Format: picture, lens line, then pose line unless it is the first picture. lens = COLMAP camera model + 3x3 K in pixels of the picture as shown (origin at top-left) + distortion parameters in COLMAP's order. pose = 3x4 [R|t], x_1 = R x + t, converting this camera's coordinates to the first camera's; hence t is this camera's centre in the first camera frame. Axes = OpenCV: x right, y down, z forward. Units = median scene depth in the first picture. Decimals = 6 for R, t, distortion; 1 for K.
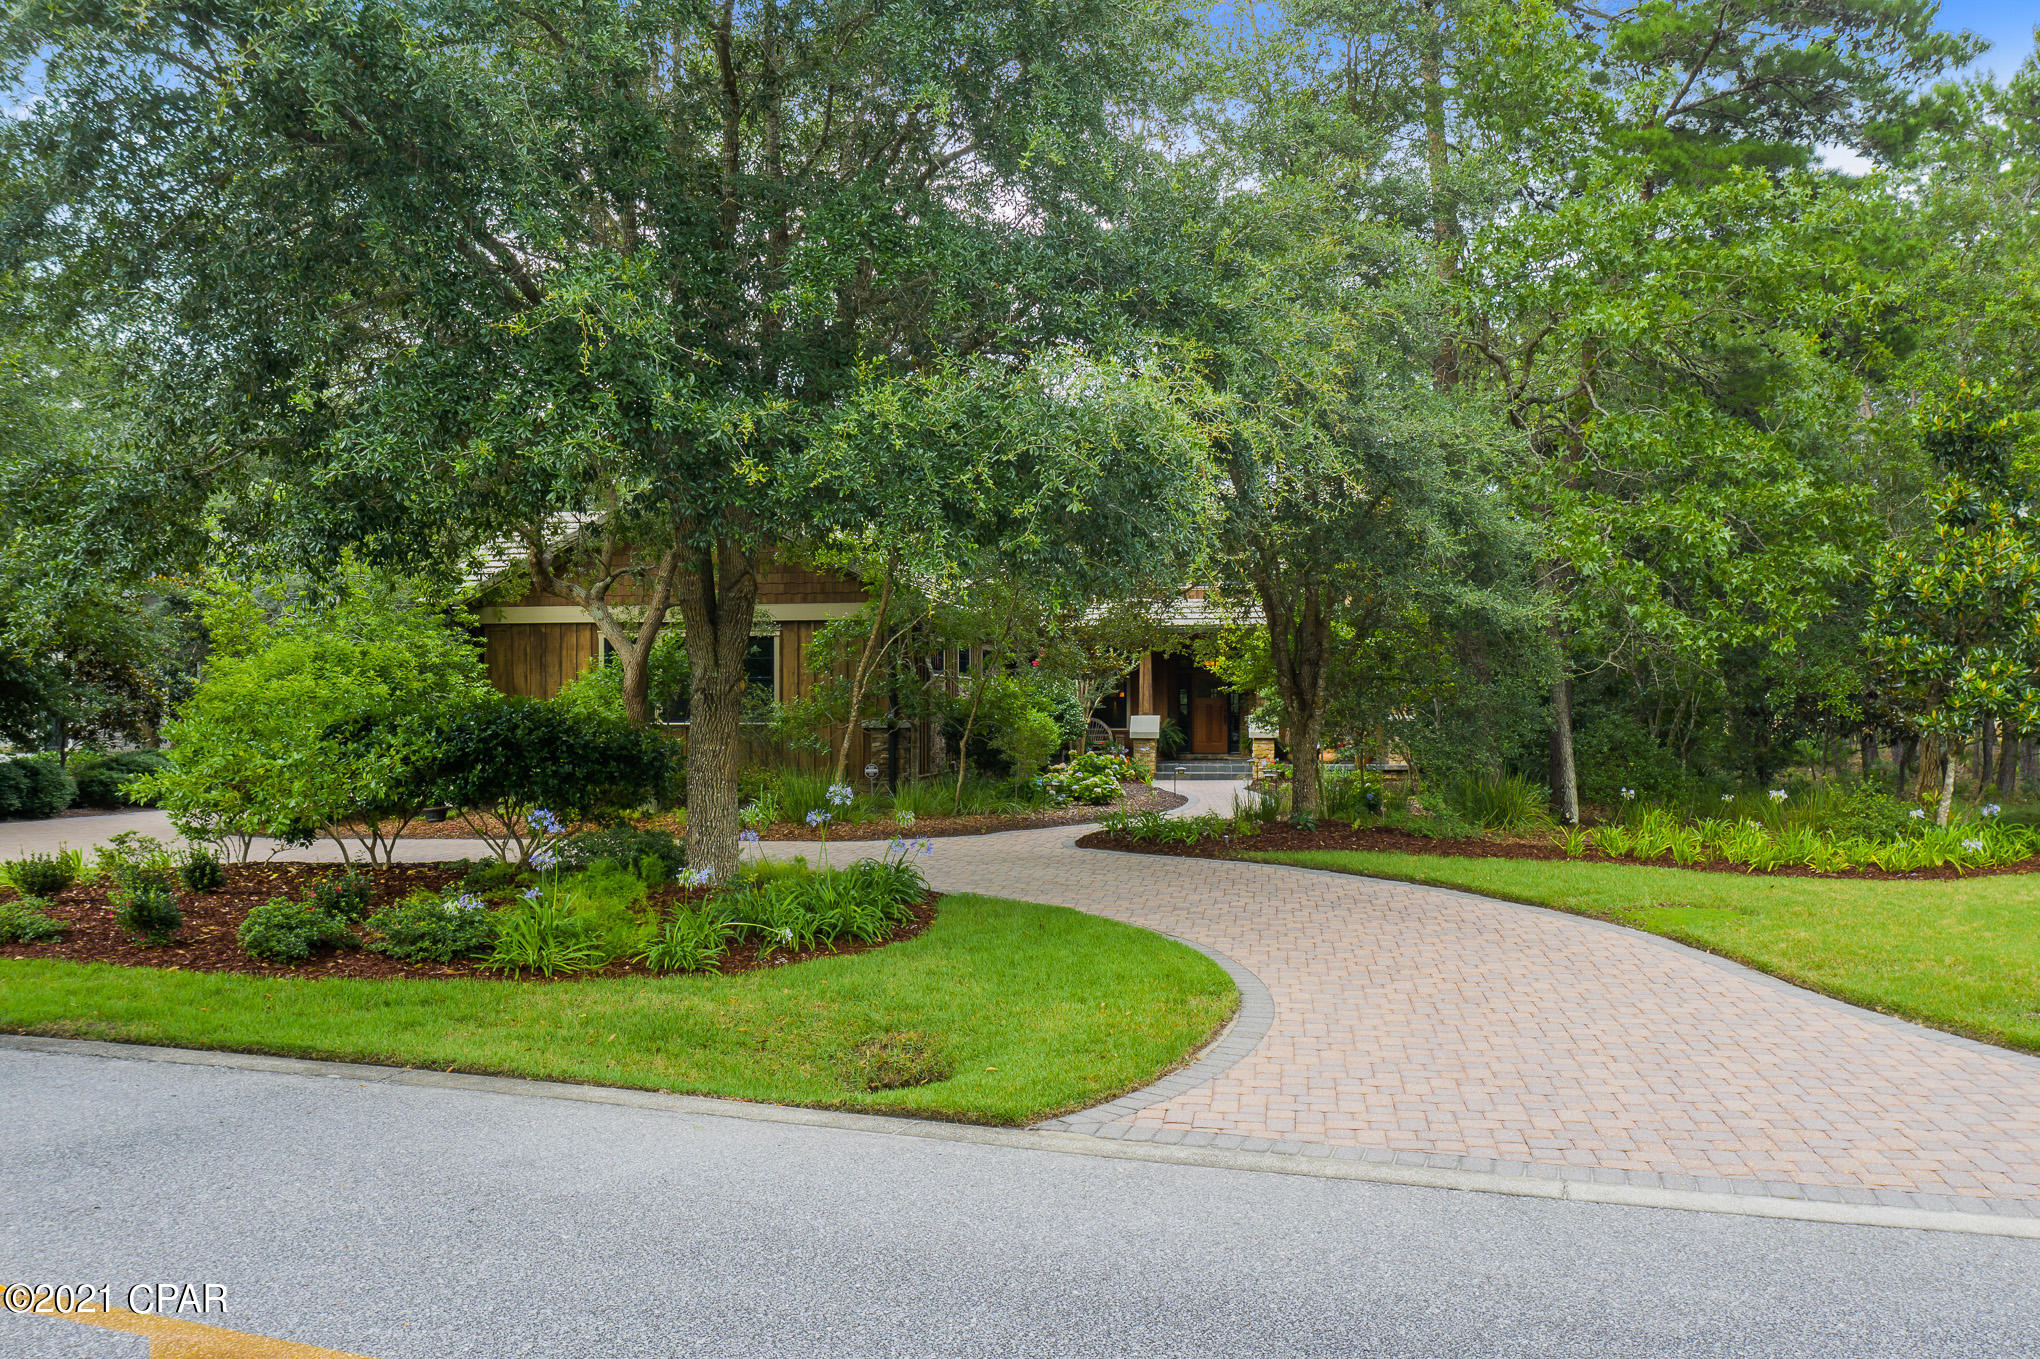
lens RADIAL K [[1674.3, 0, 1019.4], [0, 1674.3, 680.8], [0, 0, 1]] dist [-0.009282, -0.001647]
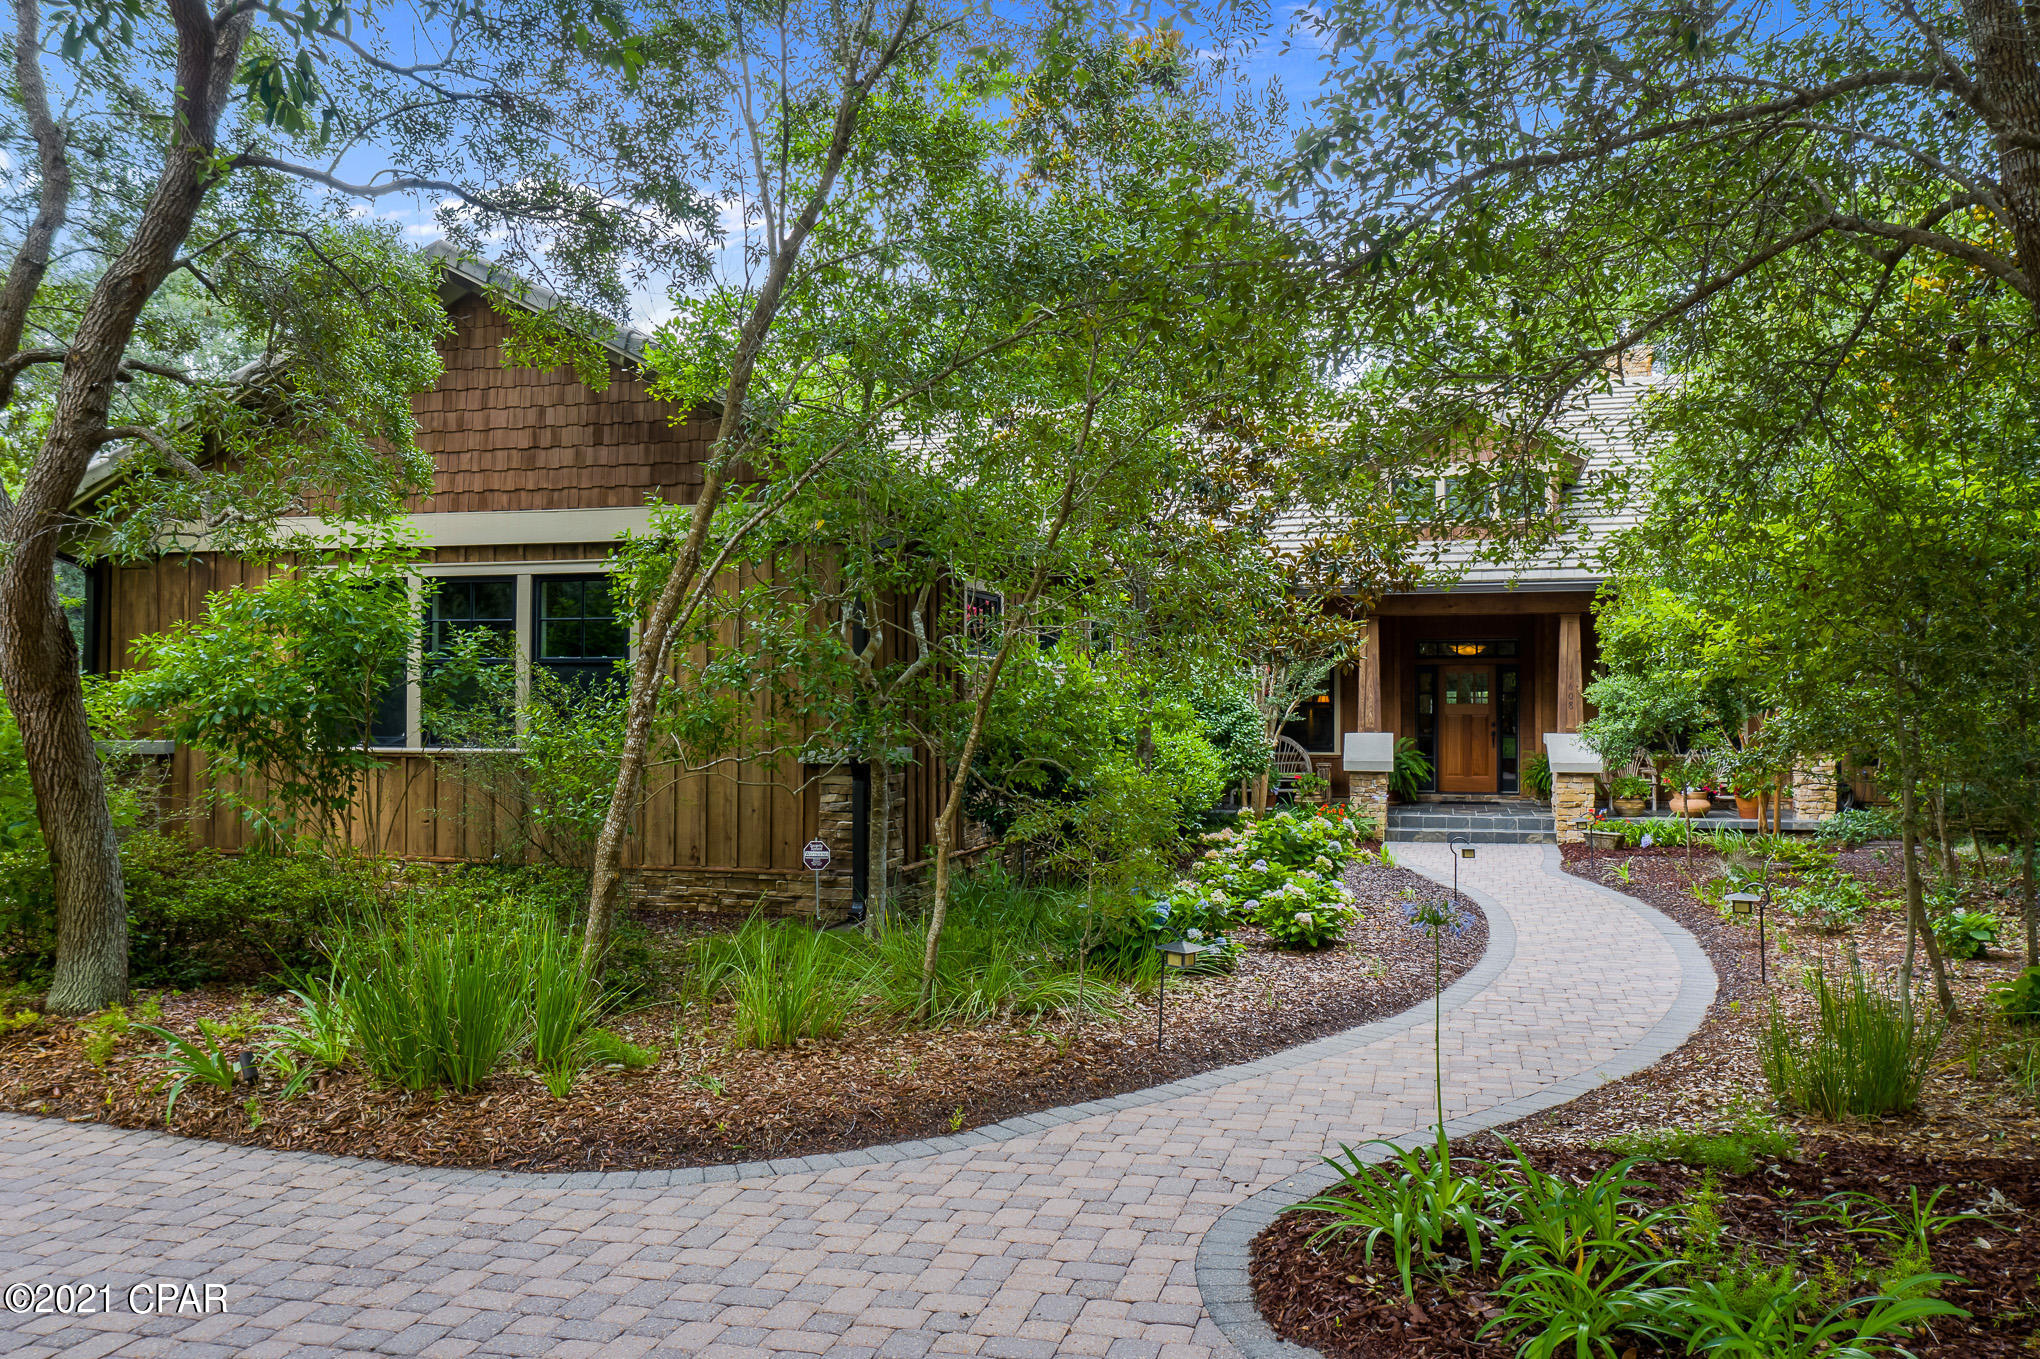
lens RADIAL K [[1674.3, 0, 1022.8], [0, 1674.3, 679.5], [0, 0, 1]] dist [-0.009282, -0.001647]
pose [[0.994800, 0.003490, -0.101788, 0.014417], [-0.003916, 0.999984, -0.003989, 0.005011], [0.101772, 0.004367, 0.994798, 0.439398]]
